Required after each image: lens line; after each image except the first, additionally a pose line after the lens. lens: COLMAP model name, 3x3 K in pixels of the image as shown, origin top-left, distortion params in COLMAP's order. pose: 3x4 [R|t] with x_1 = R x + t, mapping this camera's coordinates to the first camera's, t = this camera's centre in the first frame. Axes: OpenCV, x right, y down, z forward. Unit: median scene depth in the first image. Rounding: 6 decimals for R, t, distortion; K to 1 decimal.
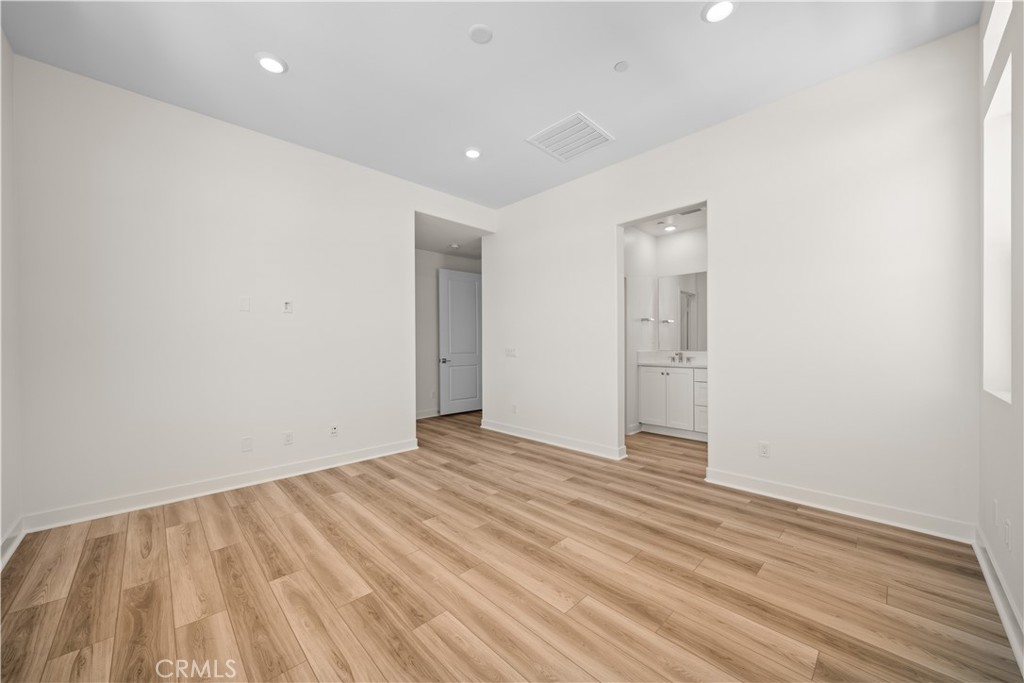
lens RADIAL K [[379.0, 0, 510.9], [0, 379.0, 343.8], [0, 0, 1]] dist [0.009573, 0.000011]
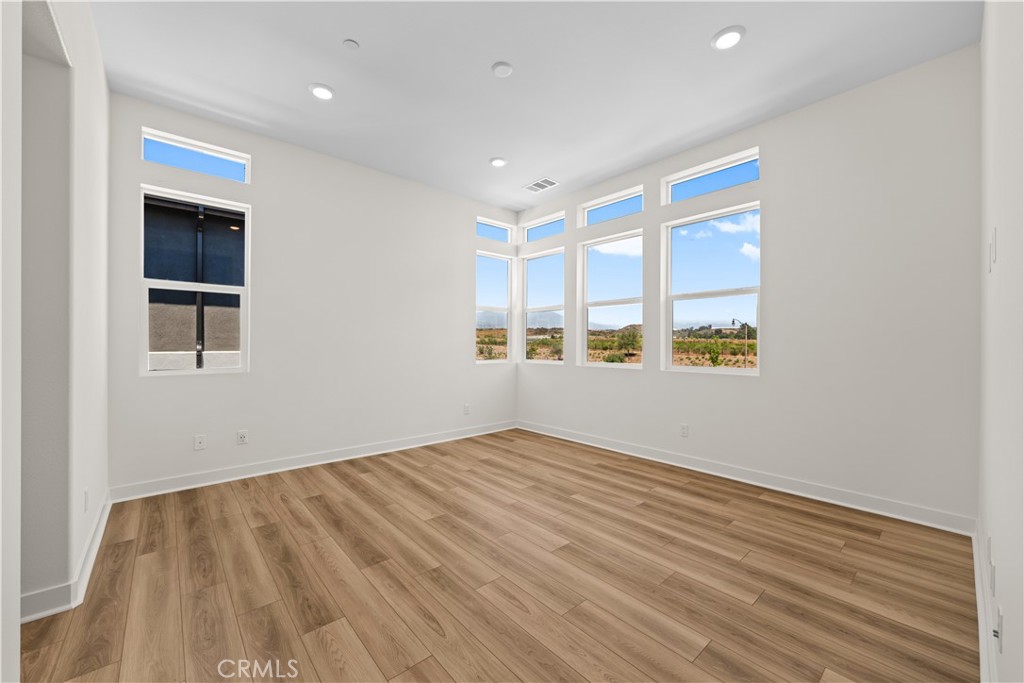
lens RADIAL K [[379.0, 0, 512.4], [0, 379.0, 342.1], [0, 0, 1]] dist [0.009573, 0.000011]
pose [[-0.999233, 0.003794, 0.038968, -0.149860], [0.003724, 0.999991, -0.001875, 0.002170], [-0.038975, -0.001728, -0.999239, 2.100691]]
